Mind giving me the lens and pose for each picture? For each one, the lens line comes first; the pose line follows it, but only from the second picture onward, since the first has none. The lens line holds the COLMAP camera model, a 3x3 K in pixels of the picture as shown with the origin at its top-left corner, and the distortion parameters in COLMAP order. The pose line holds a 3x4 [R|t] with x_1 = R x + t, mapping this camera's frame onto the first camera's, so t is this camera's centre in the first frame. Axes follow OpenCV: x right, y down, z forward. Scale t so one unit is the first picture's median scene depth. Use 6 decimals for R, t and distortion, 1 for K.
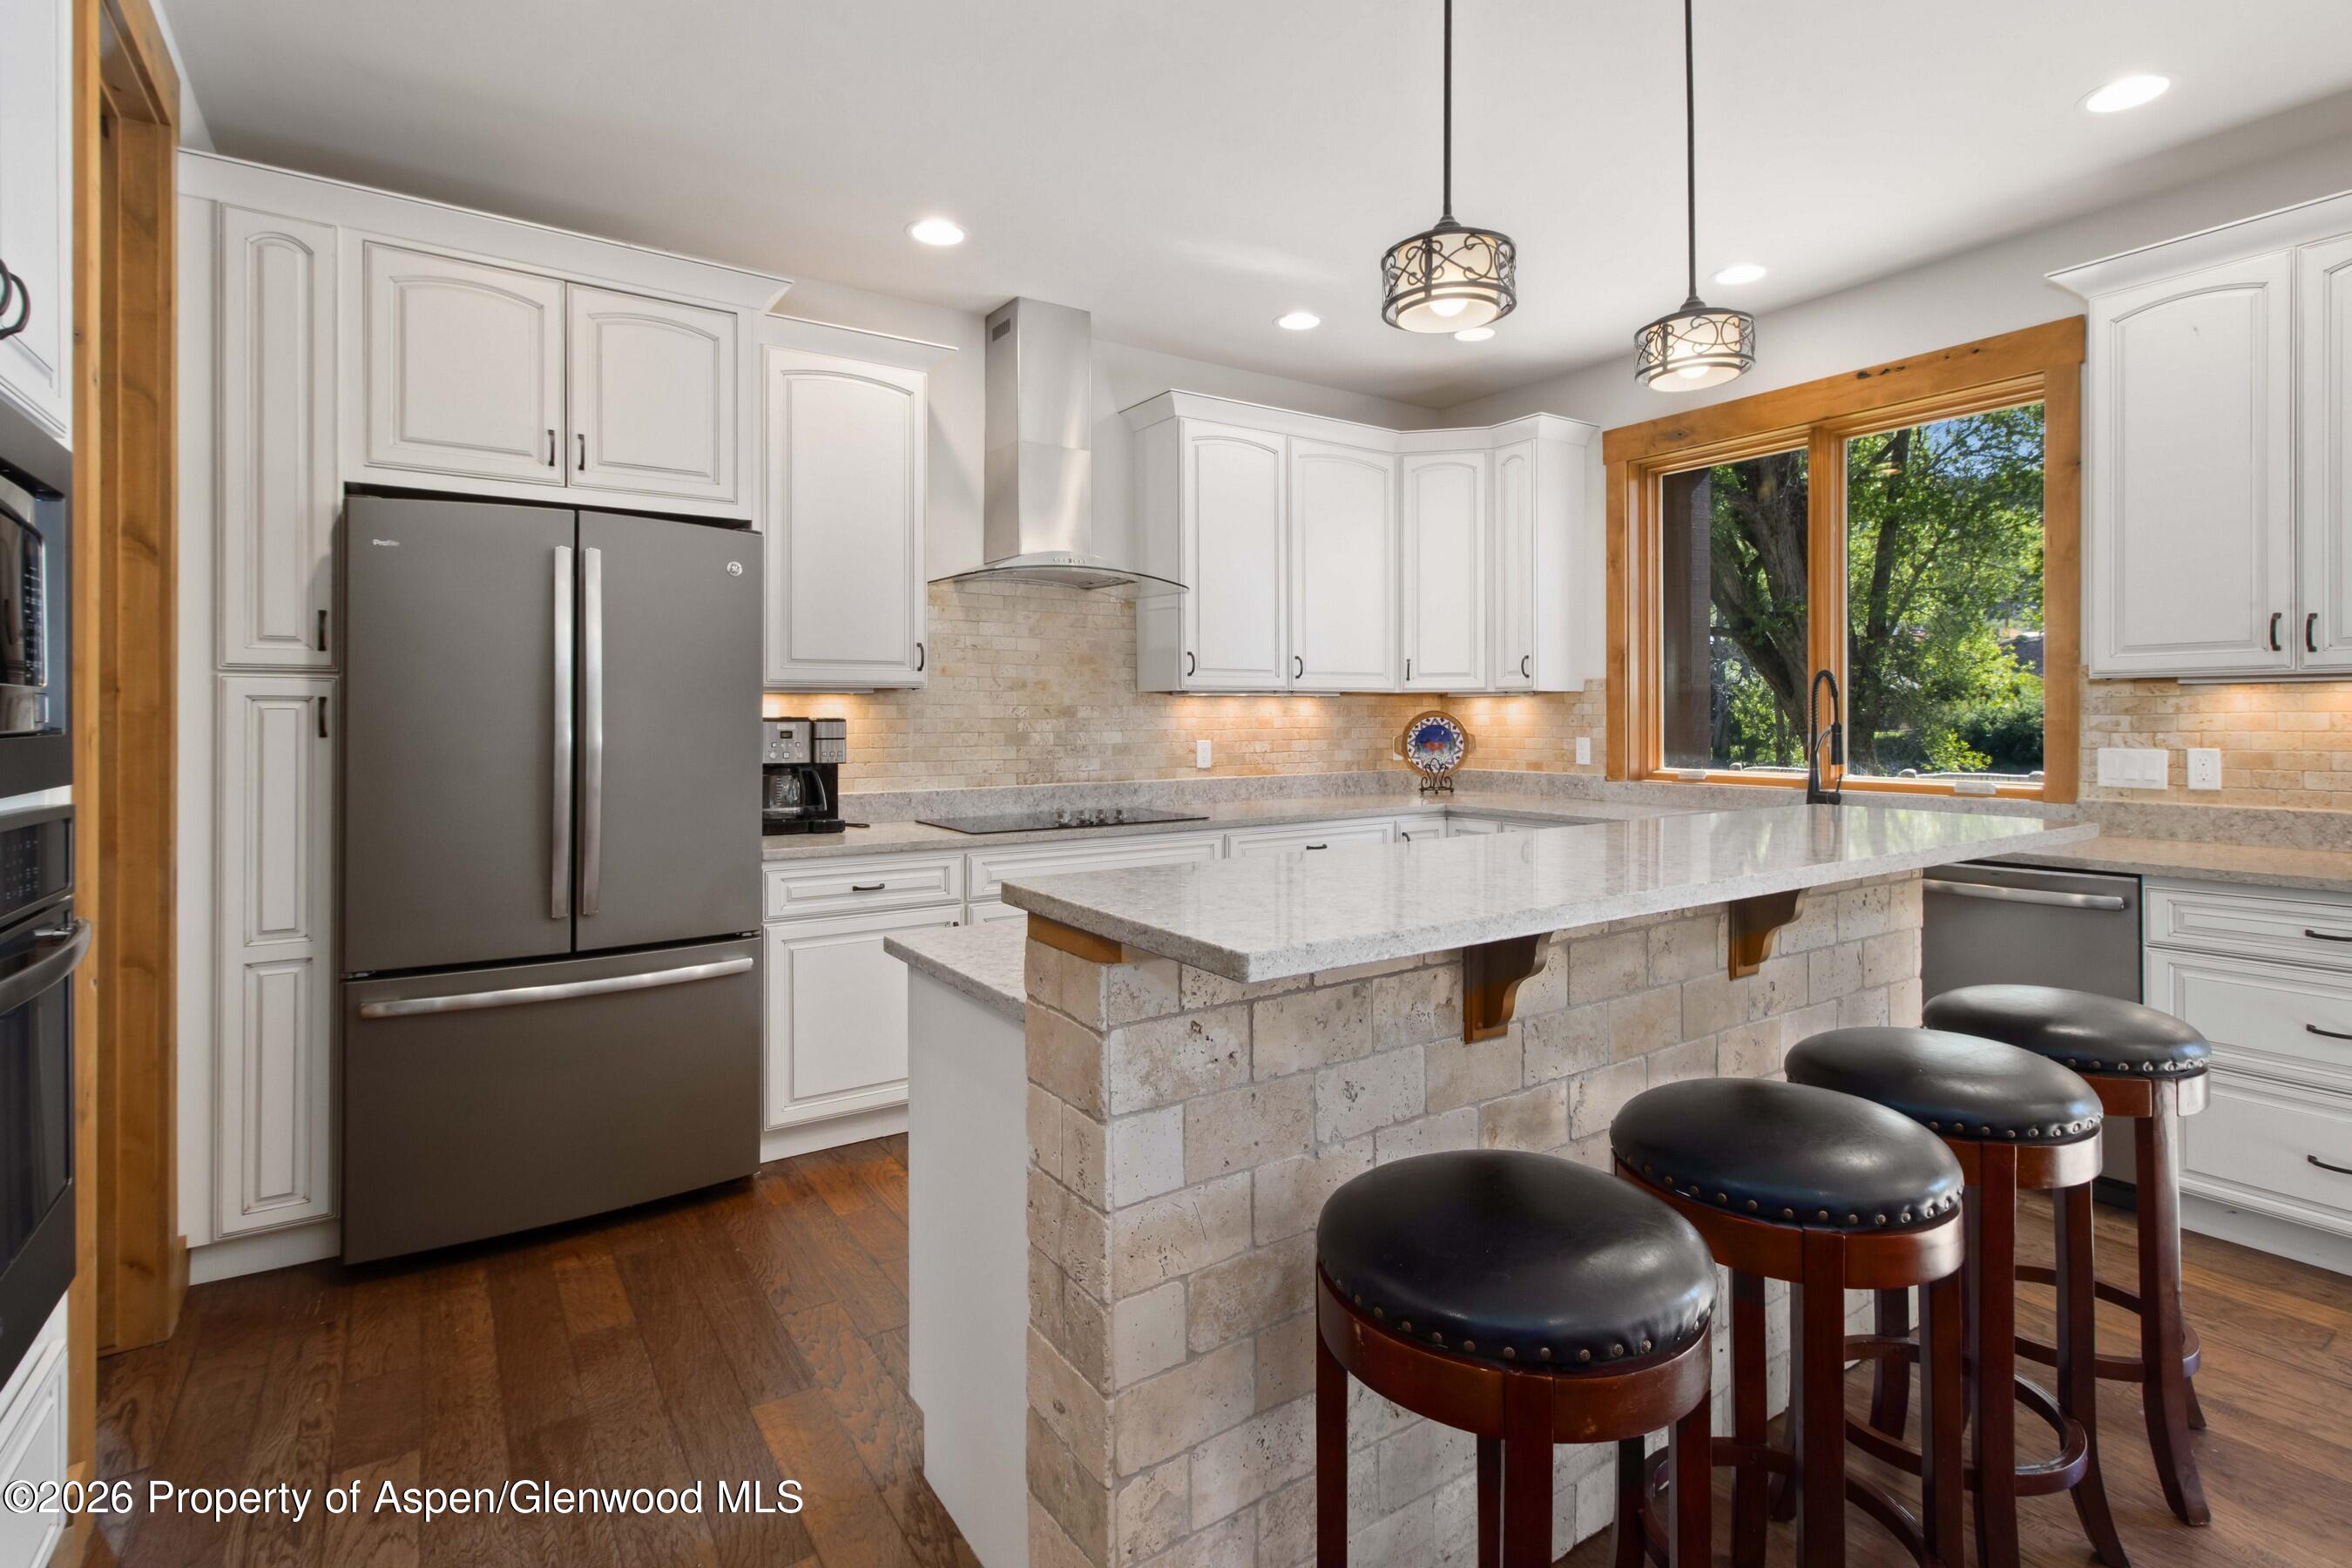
lens RADIAL K [[1148.4, 0, 1215.8], [0, 1148.4, 712.3], [0, 0, 1]] dist [0.004725, 0.000595]
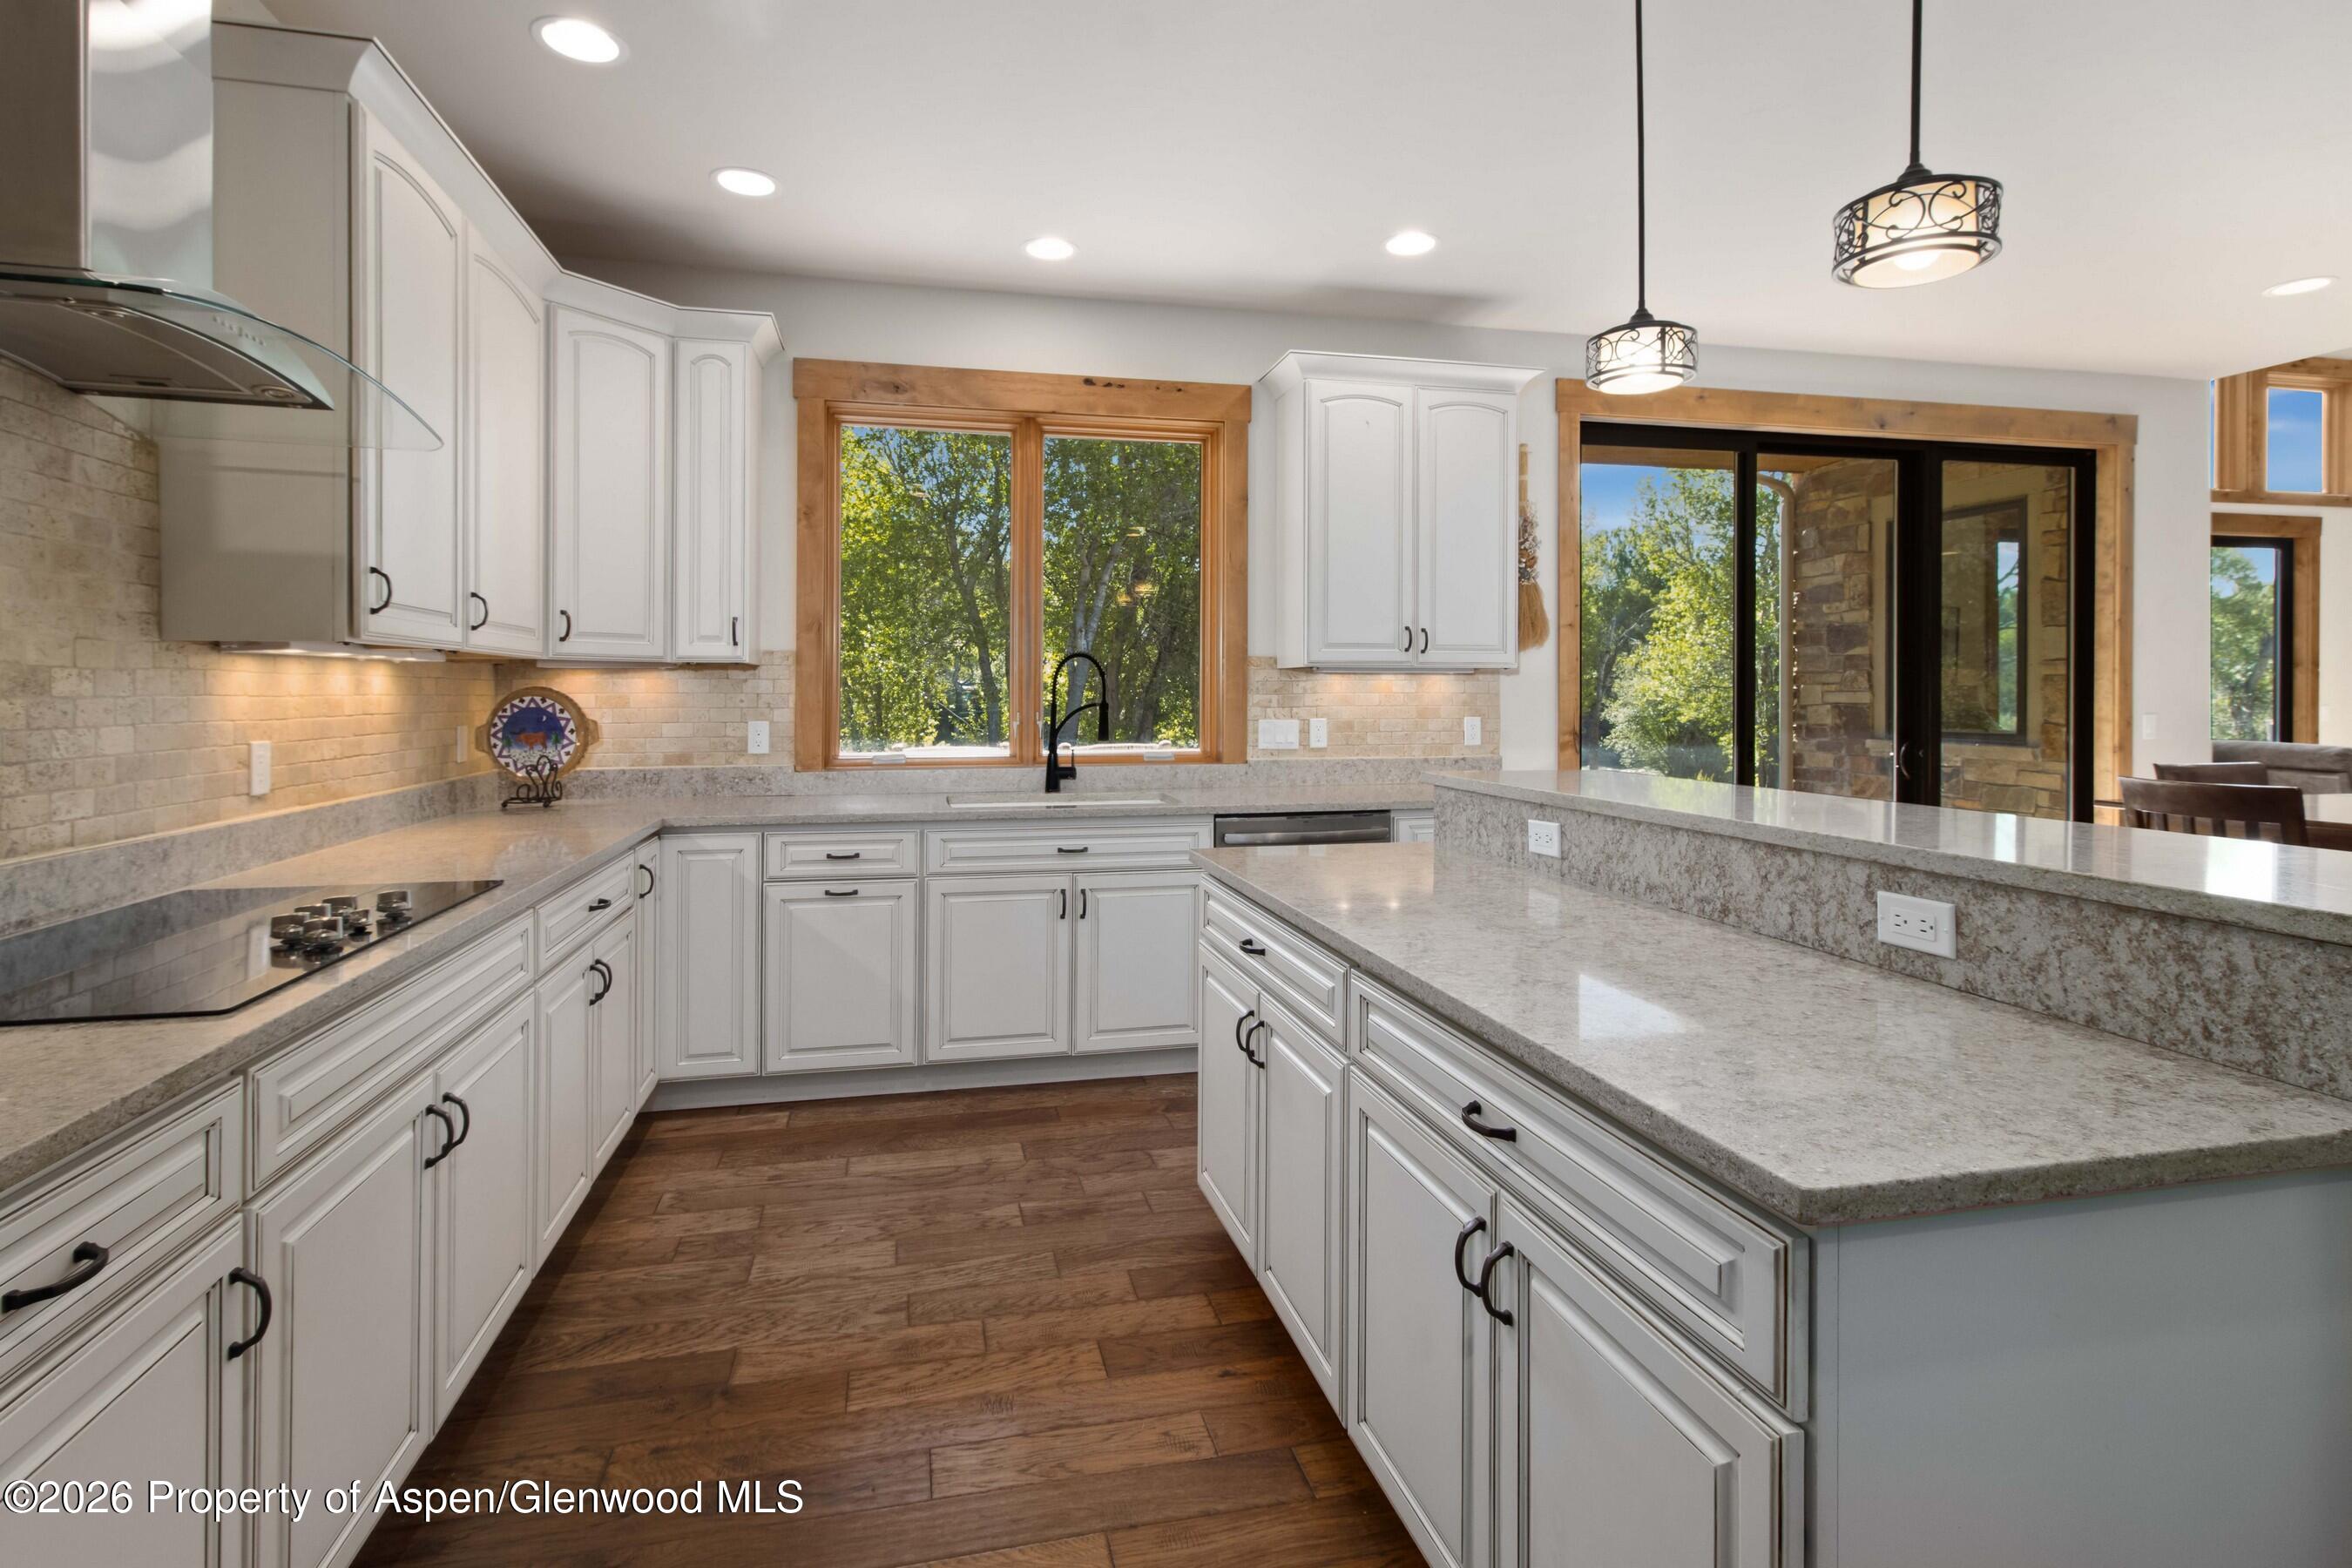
lens RADIAL K [[1114.0, 0, 1160.1], [0, 1114.0, 689.5], [0, 0, 1]] dist [0.001510, 0.000387]
pose [[0.382130, 0.007144, 0.924081, -0.352803], [-0.003144, 0.999974, -0.006431, 0.004005], [-0.924103, -0.000448, 0.382143, 0.492649]]
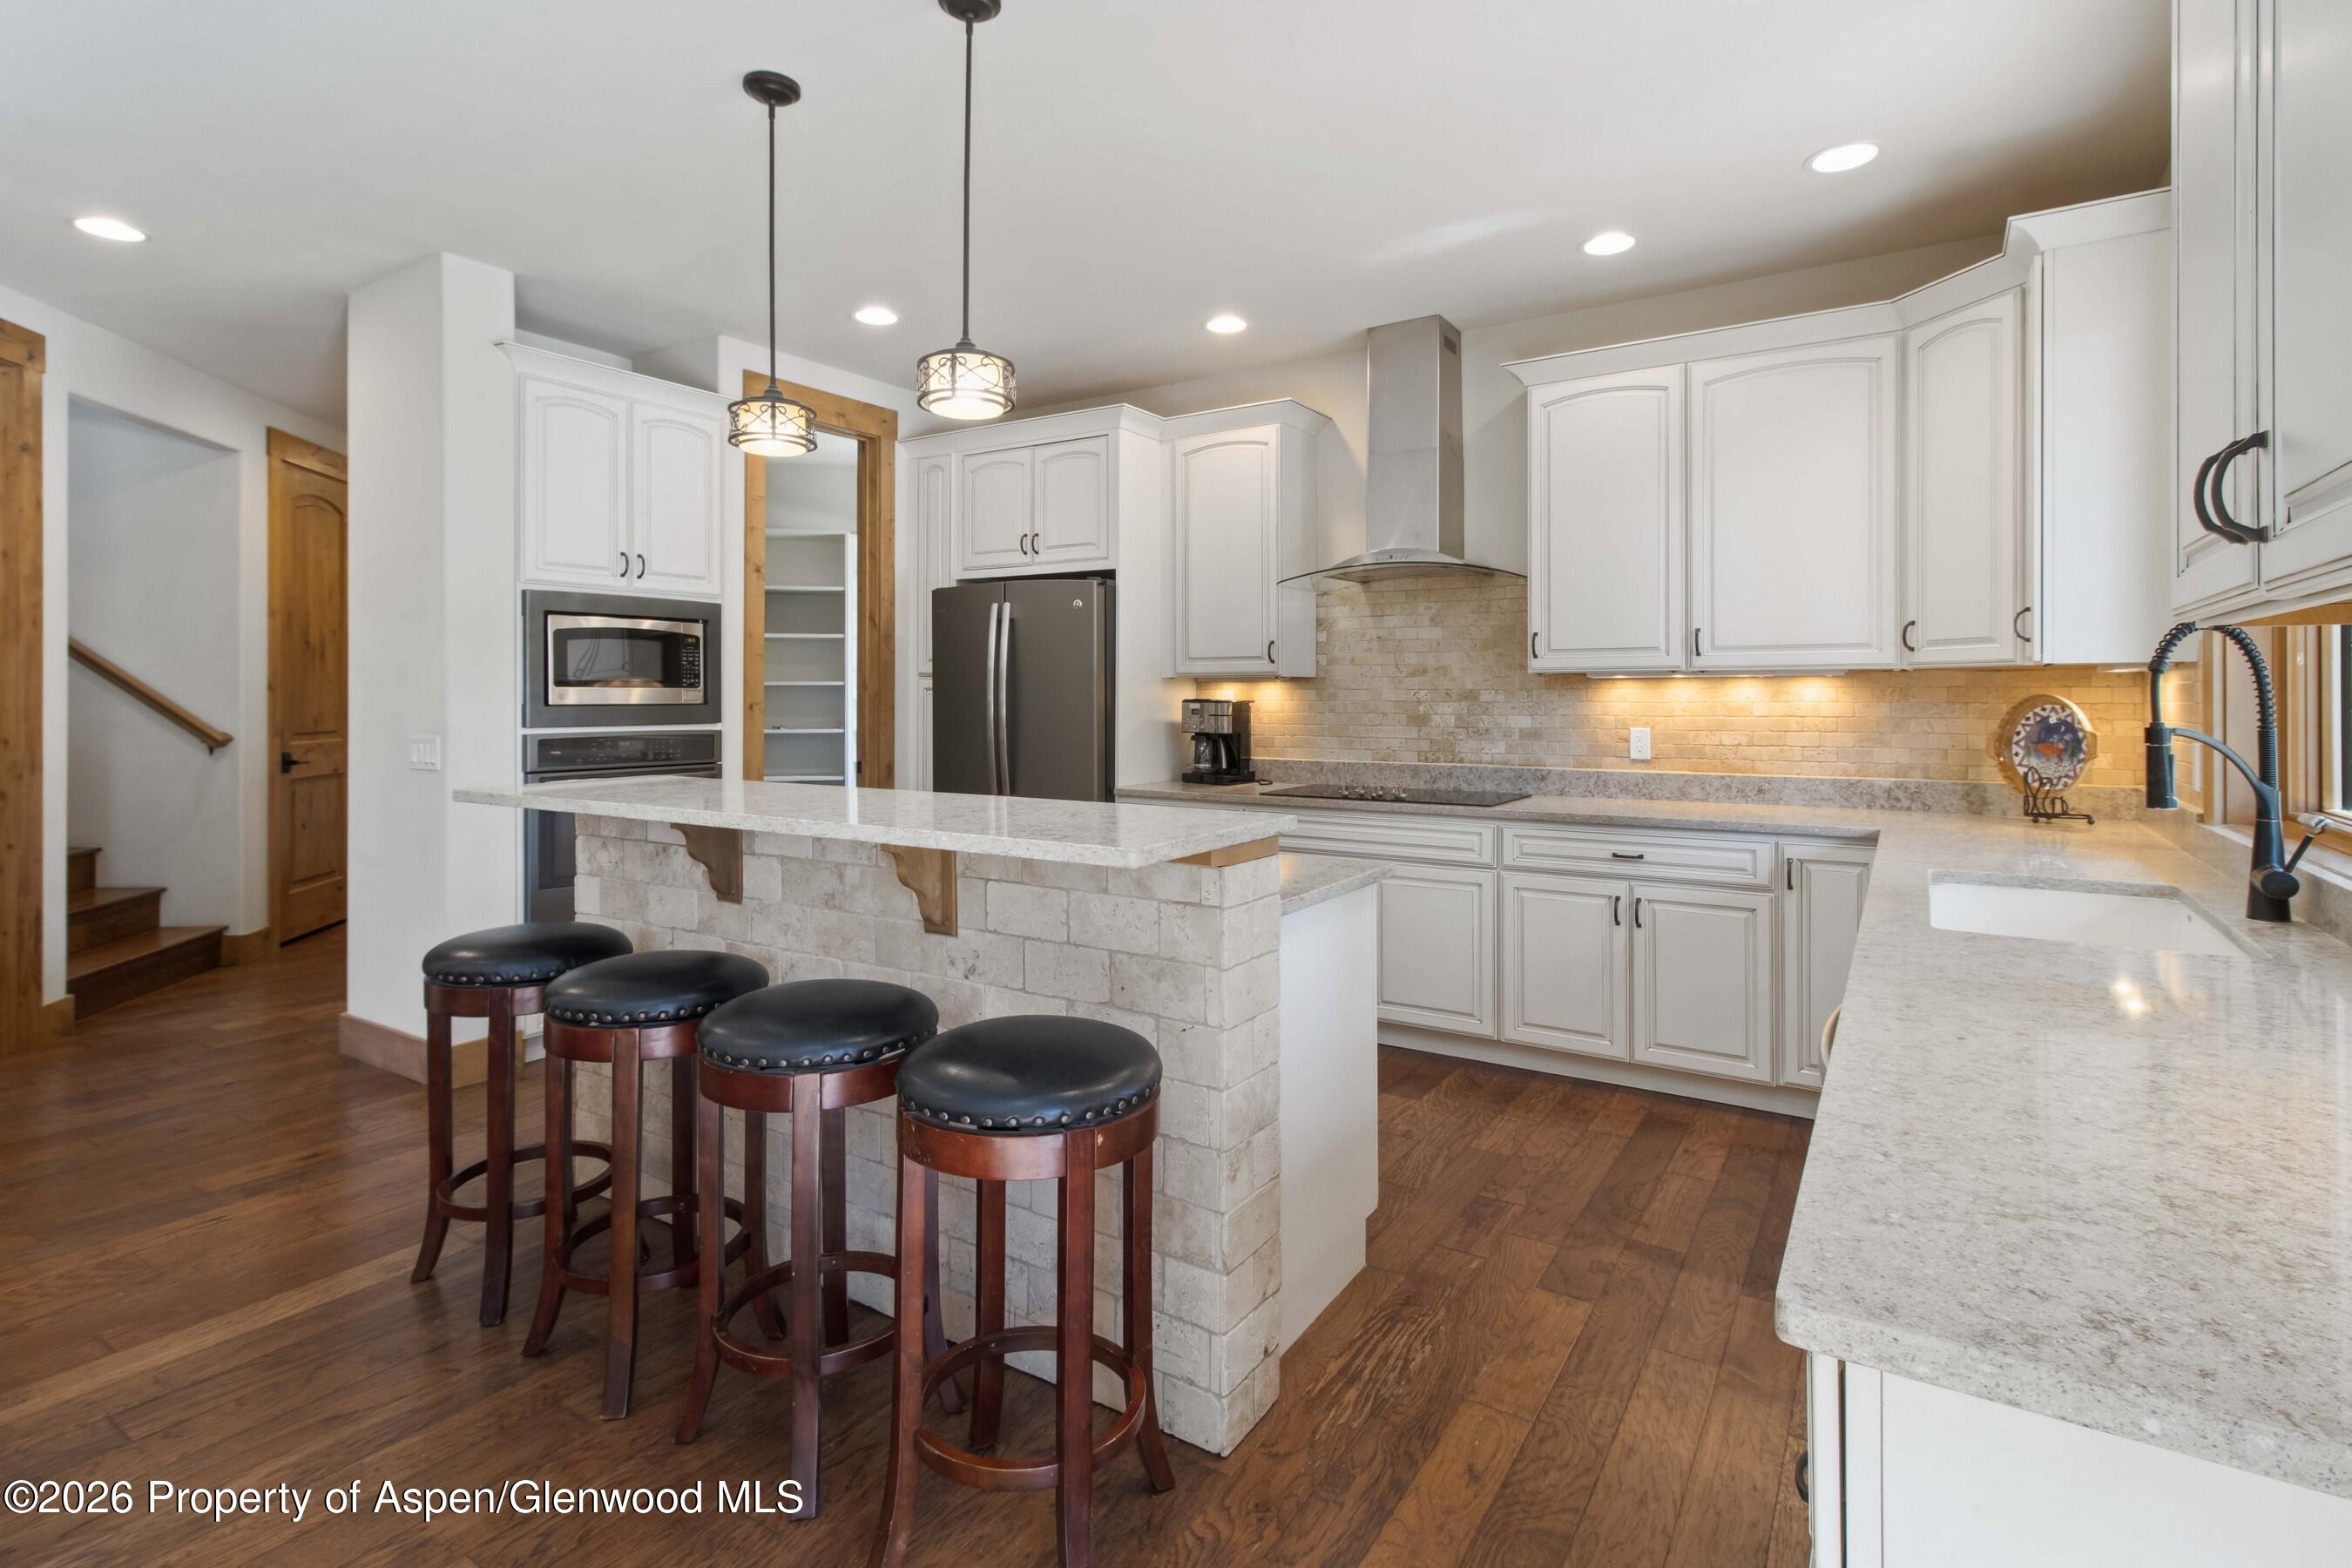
lens RADIAL K [[1144.7, 0, 1166.3], [0, 1144.7, 694.8], [0, 0, 1]] dist [0.001121, 0.000632]
pose [[0.373806, 0.002198, -0.927504, 0.750066], [0.000668, 0.999996, 0.002639, -0.004021], [0.927507, -0.001606, 0.373803, 0.370761]]
